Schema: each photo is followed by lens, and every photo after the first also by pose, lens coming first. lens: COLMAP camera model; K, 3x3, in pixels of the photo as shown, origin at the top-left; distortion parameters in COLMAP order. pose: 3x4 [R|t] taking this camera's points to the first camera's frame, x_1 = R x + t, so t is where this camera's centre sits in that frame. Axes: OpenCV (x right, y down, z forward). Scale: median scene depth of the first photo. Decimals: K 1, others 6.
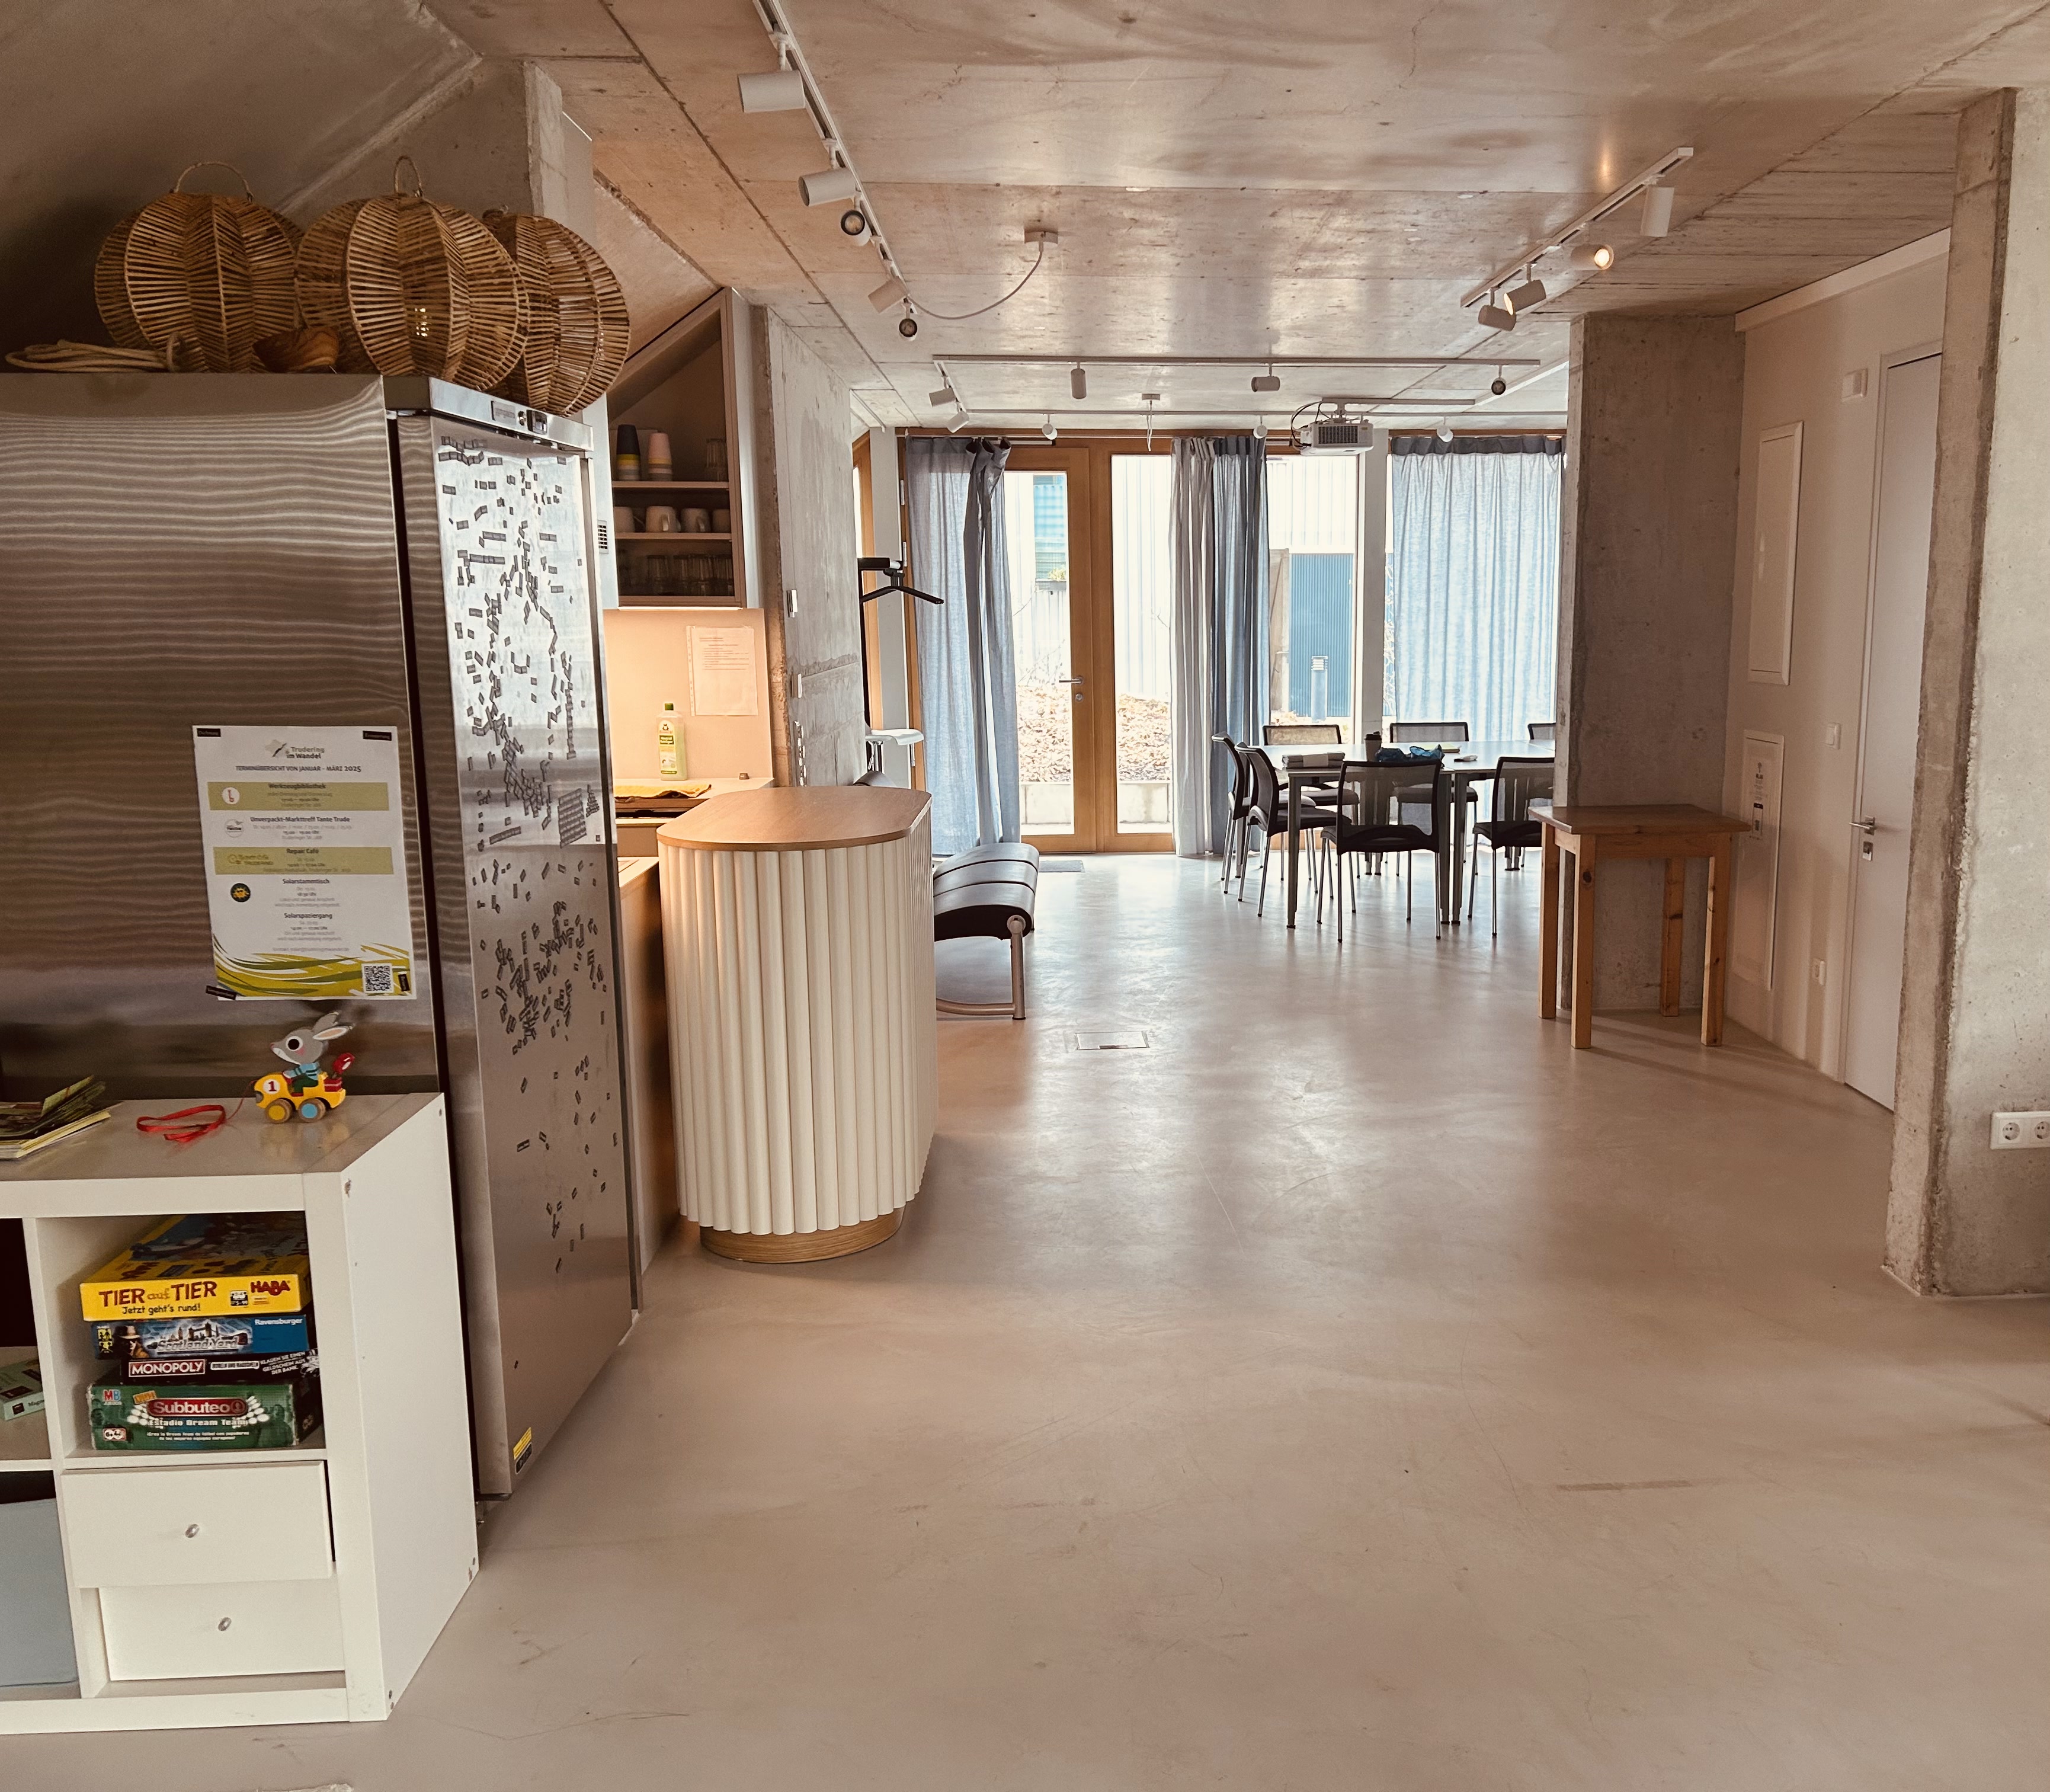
lens RADIAL K [[1944.8, 0, 1025.0], [0, 1944.8, 896.0], [0, 0, 1]] dist [-0.003438, -0.000584]
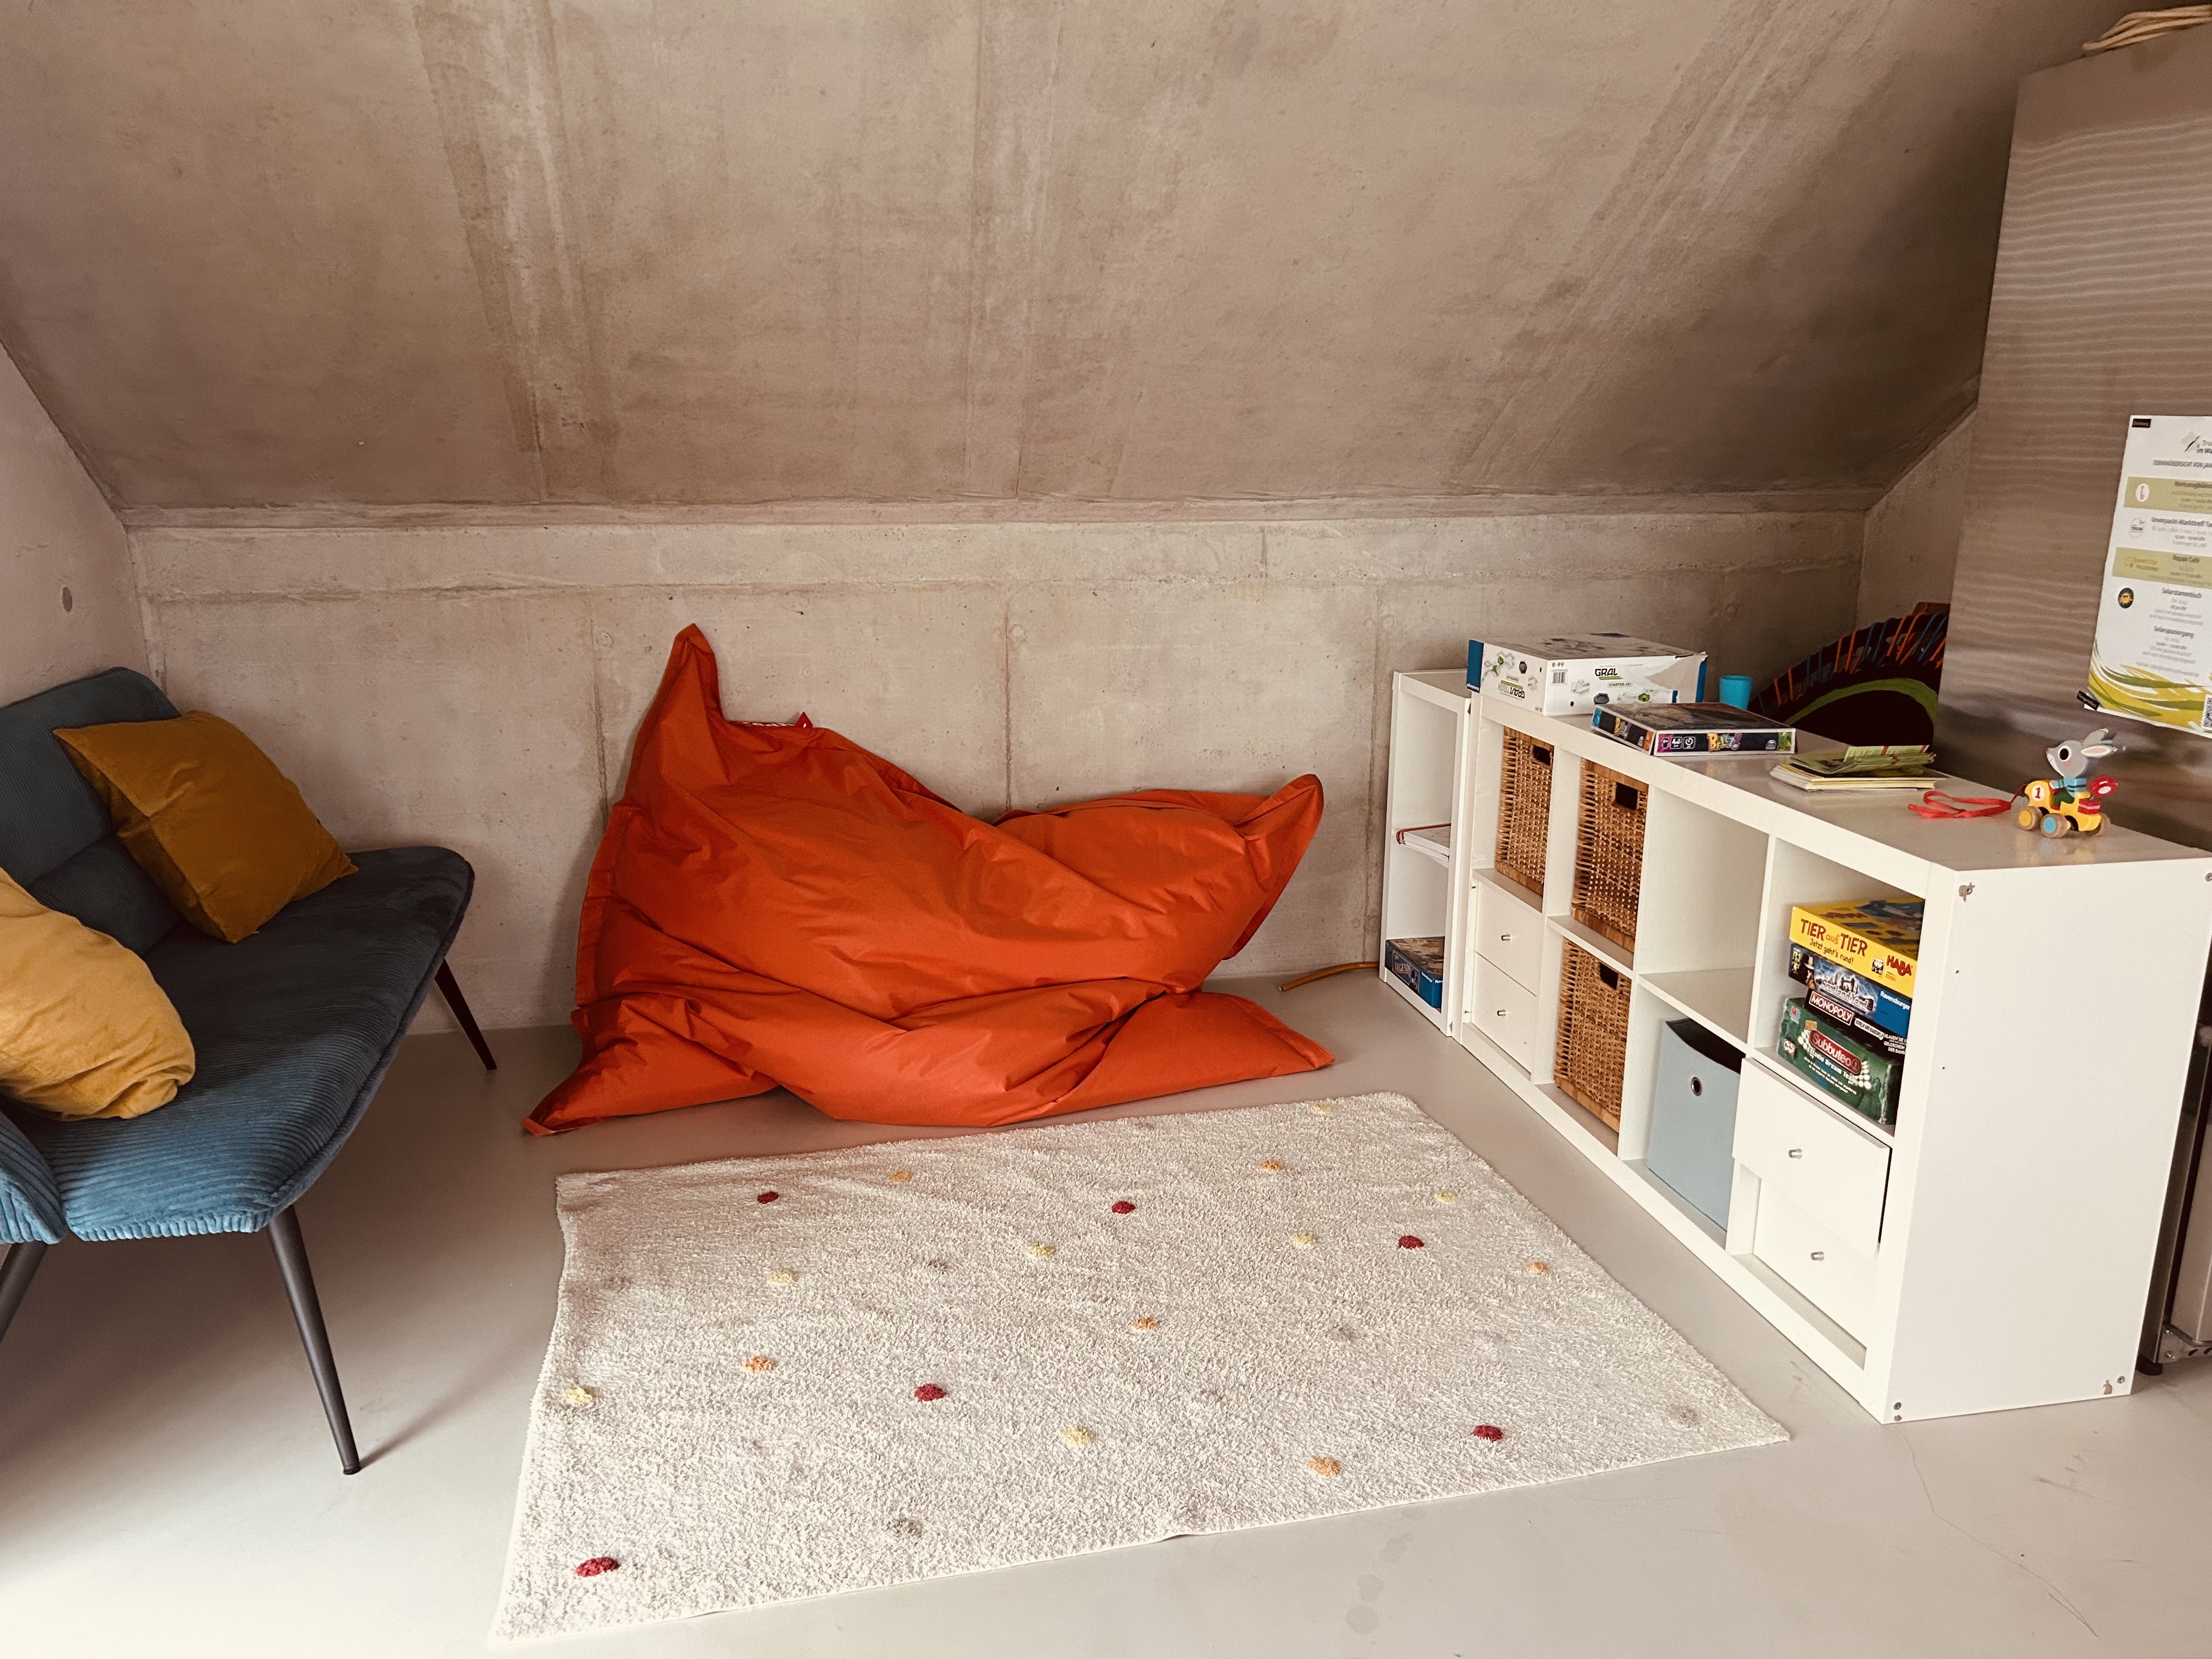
lens RADIAL K [[1648.2, 0, 1136.3], [0, 1648.2, 835.0], [0, 0, 1]] dist [0.005743, -0.000133]
pose [[0.144358, 0.246931, -0.958220, 0.320487], [-0.162699, 0.961107, 0.223164, 0.008021], [0.976058, 0.123686, 0.178919, 0.401494]]
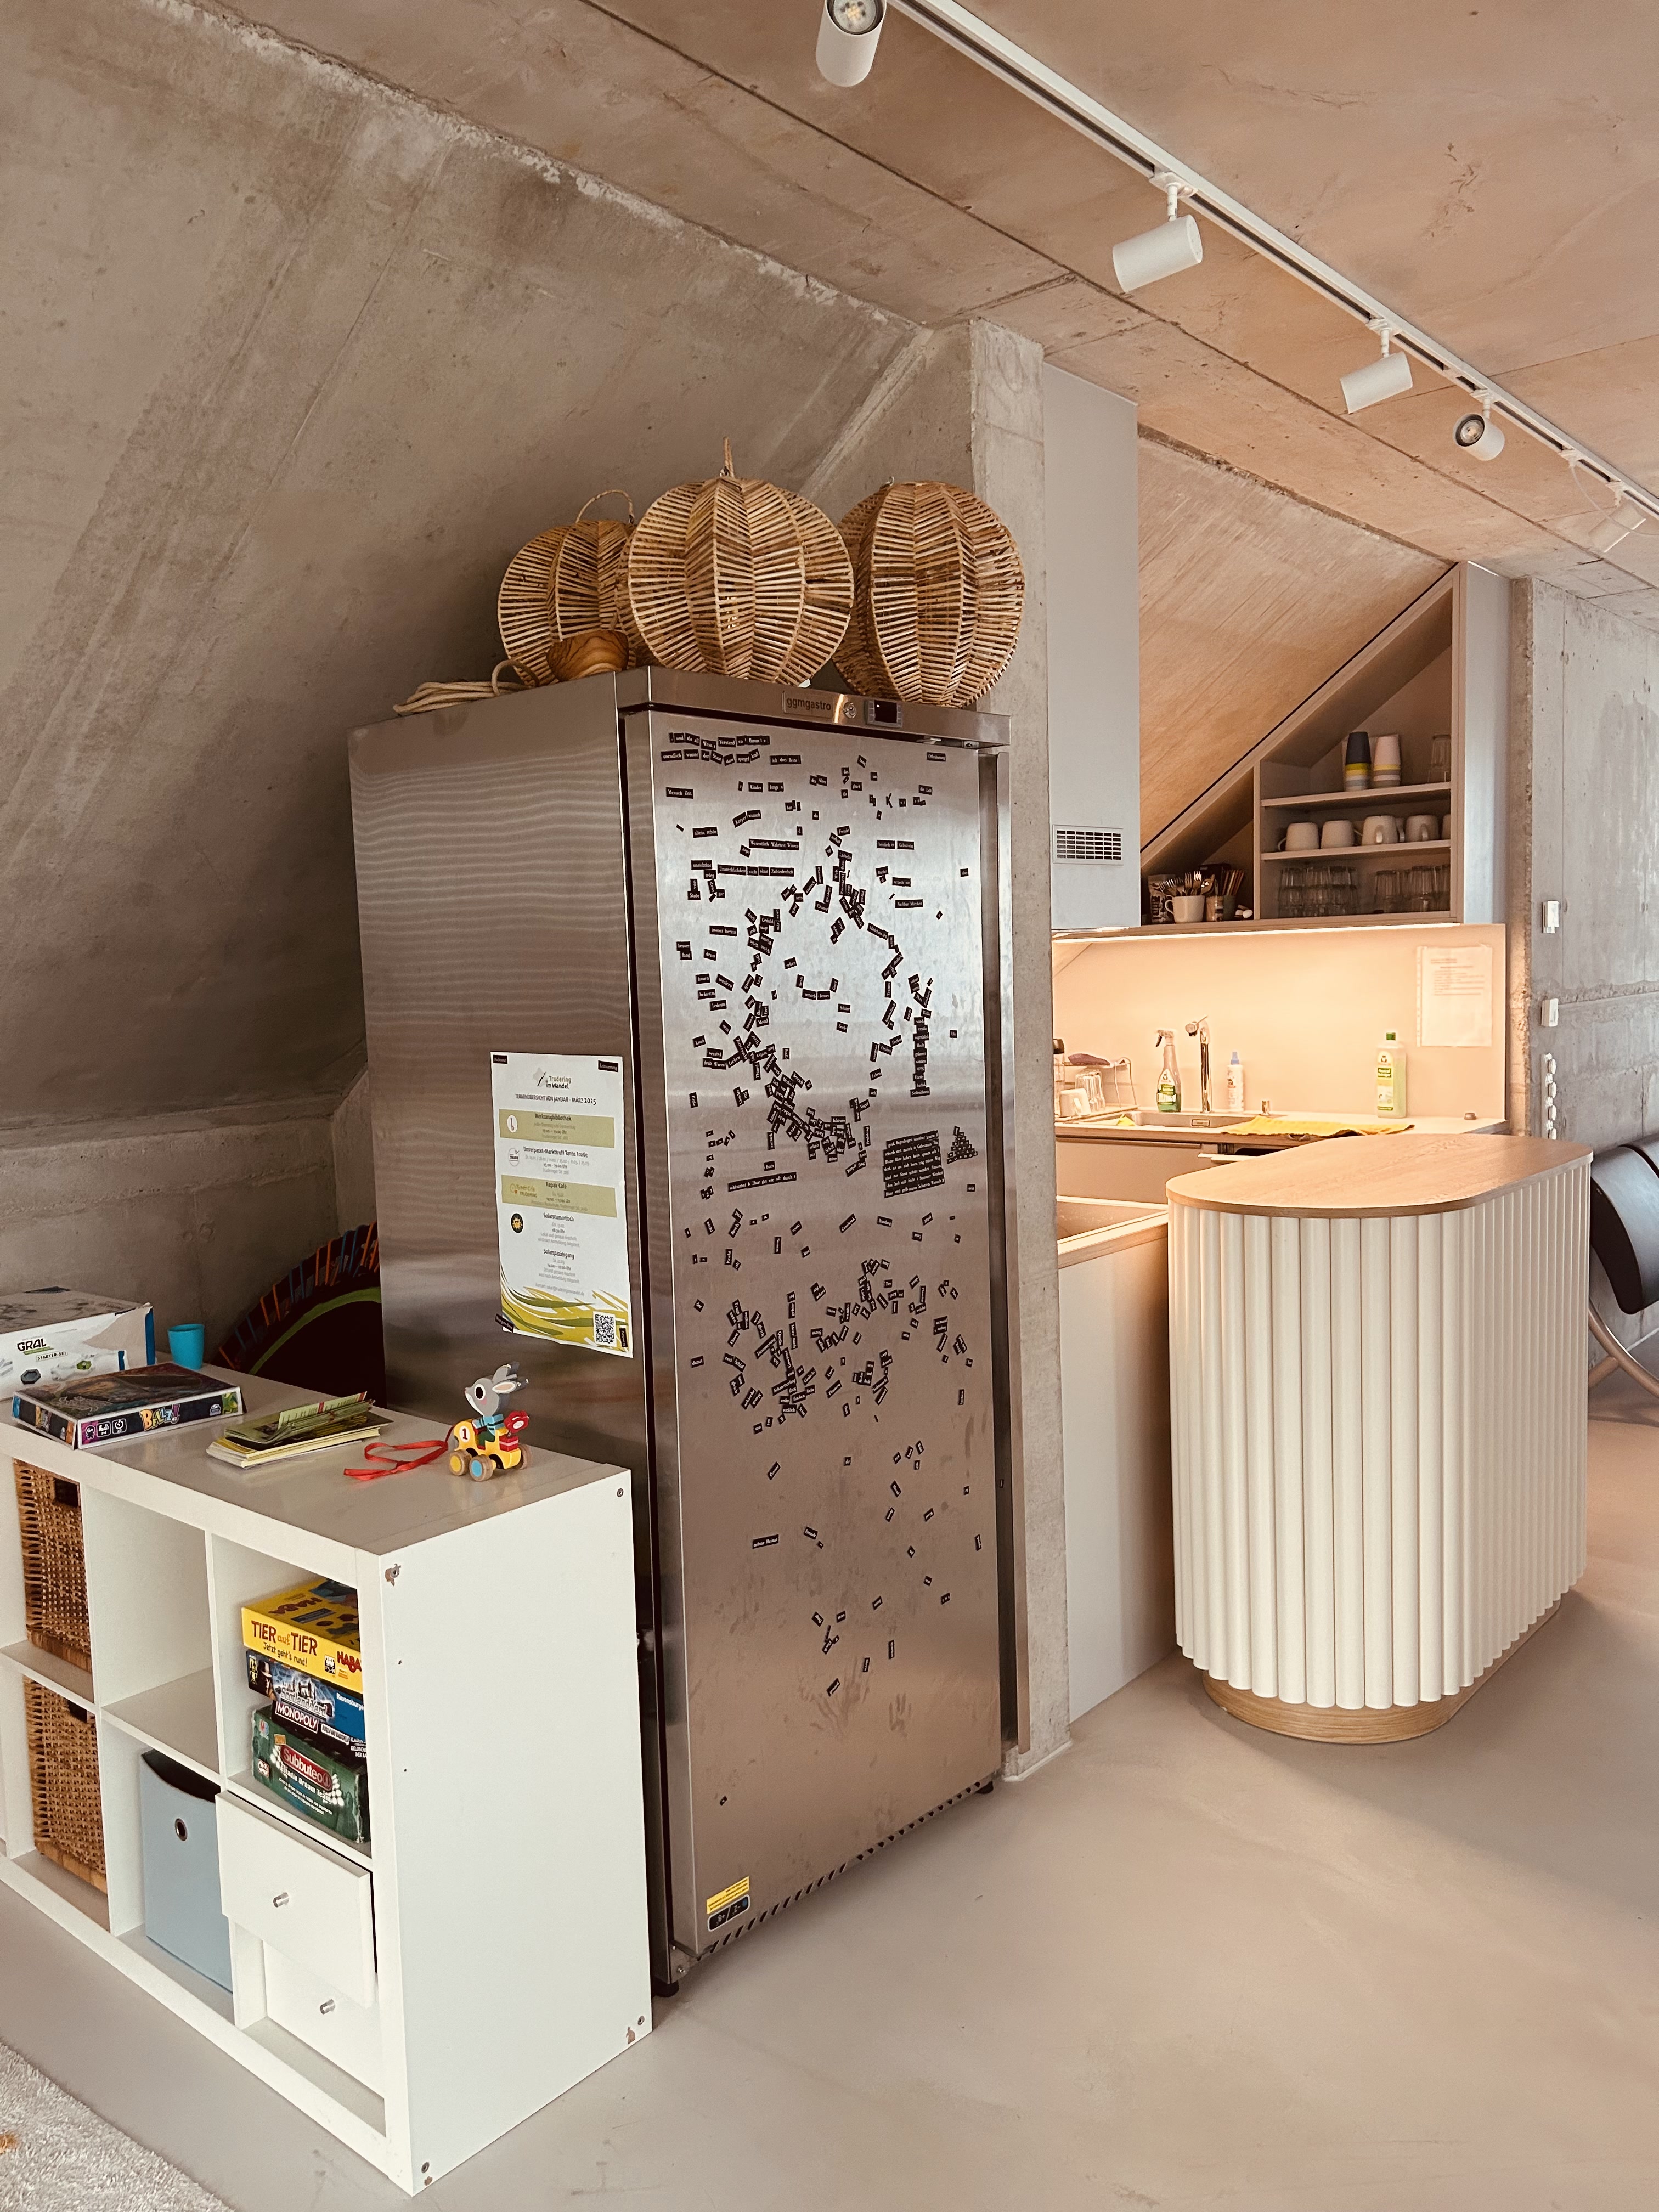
lens RADIAL K [[1591.2, 0, 871.2], [0, 1591.2, 1103.4], [0, 0, 1]] dist [0.090328, -0.139311]
pose [[0.734448, 0.039747, -0.677501, 0.267296], [-0.074643, 0.996958, -0.022428, -0.056708], [0.674548, 0.067043, 0.735180, 0.523588]]
